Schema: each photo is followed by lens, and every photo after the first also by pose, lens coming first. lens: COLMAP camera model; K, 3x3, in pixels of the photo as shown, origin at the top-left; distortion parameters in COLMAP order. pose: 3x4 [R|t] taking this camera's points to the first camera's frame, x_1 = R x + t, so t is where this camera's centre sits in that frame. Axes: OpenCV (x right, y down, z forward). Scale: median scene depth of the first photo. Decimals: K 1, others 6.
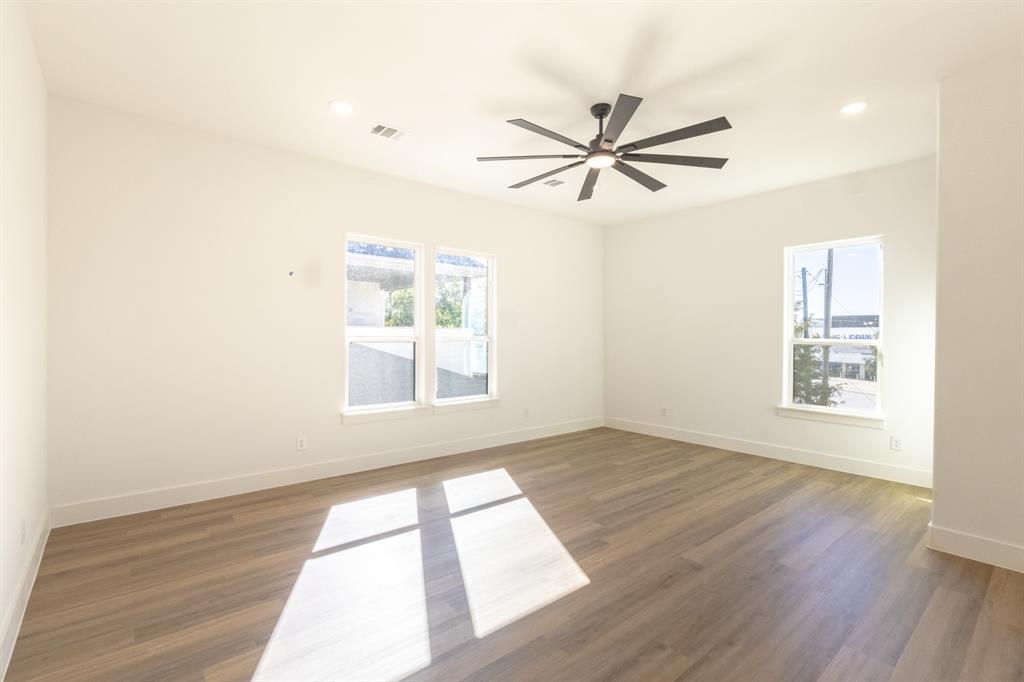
lens RADIAL K [[474.4, 0, 512.0], [0, 474.4, 341.0], [0, 0, 1]] dist [-0.002999, -0.000237]
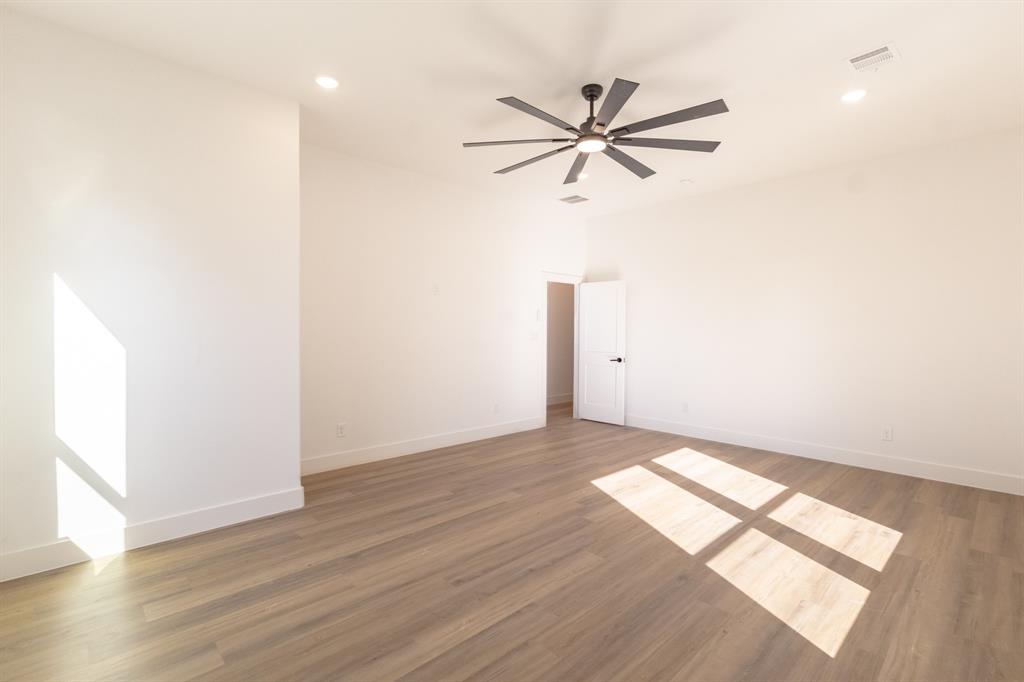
lens RADIAL K [[474.4, 0, 512.0], [0, 474.4, 341.0], [0, 0, 1]] dist [-0.002999, -0.000237]
pose [[-0.998540, -0.009822, -0.053118, 0.373015], [-0.011597, 0.999381, 0.033209, -0.010939], [0.052759, 0.033777, -0.998036, 1.855498]]
